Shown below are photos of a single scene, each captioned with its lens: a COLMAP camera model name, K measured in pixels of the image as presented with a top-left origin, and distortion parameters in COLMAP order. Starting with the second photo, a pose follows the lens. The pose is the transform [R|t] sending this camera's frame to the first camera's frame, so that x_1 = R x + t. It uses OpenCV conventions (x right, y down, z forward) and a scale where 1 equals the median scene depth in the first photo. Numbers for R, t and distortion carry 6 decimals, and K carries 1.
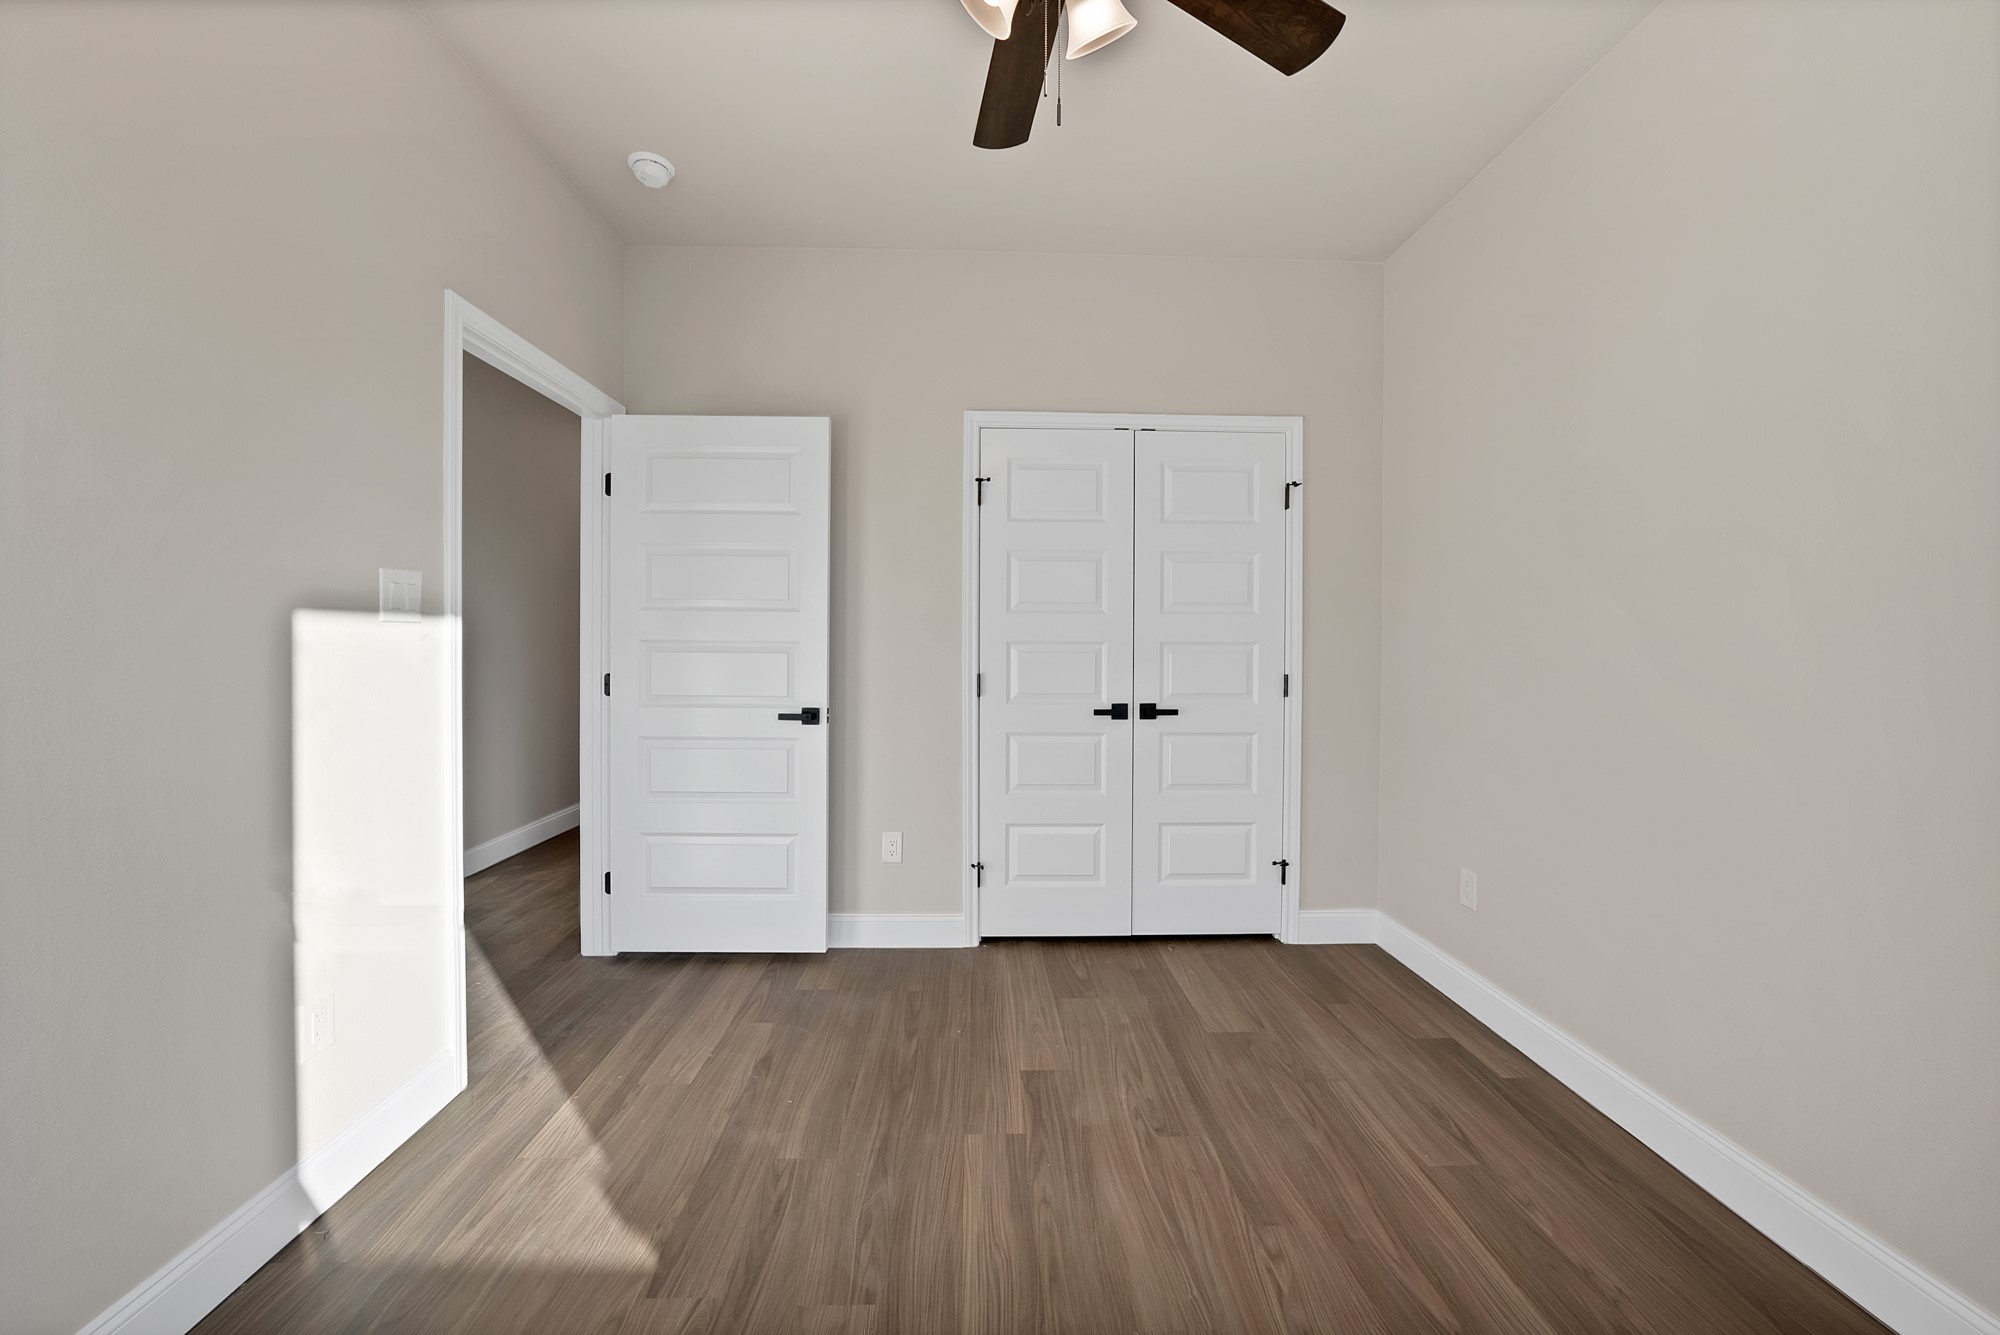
lens RADIAL K [[708.4, 0, 1000.0], [0, 708.4, 667.5], [0, 0, 1]] dist [-0.034903, 0.007248]
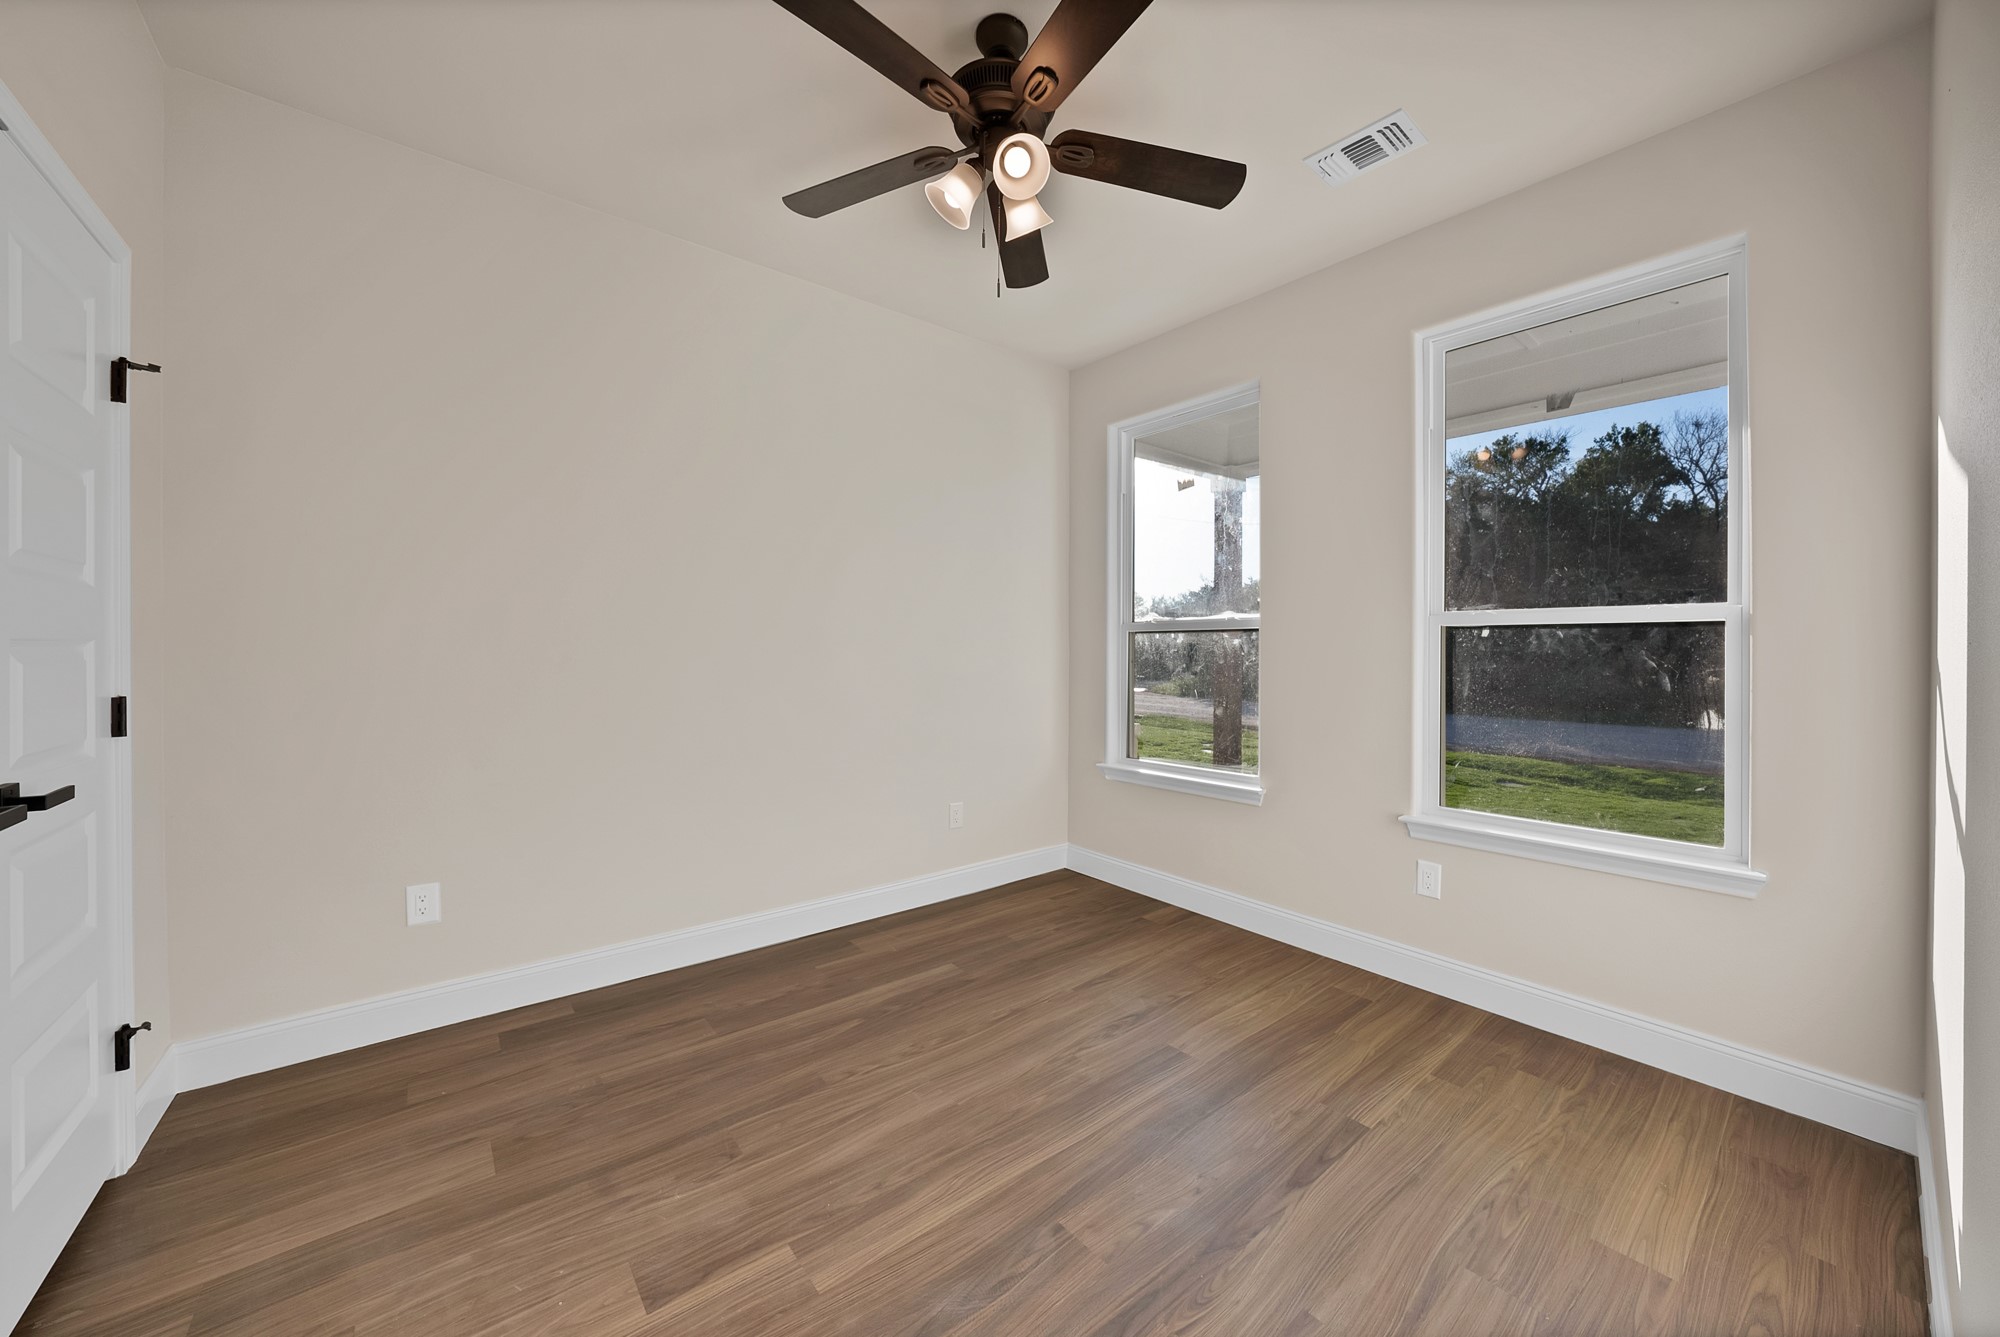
lens RADIAL K [[735.3, 0, 995.3], [0, 735.3, 632.1], [0, 0, 1]] dist [-0.019097, 0.006237]
pose [[-0.579447, 0.008083, 0.814970, -0.817384], [0.018776, 0.999818, 0.003434, -0.054446], [-0.814794, 0.017292, -0.579493, 1.293898]]
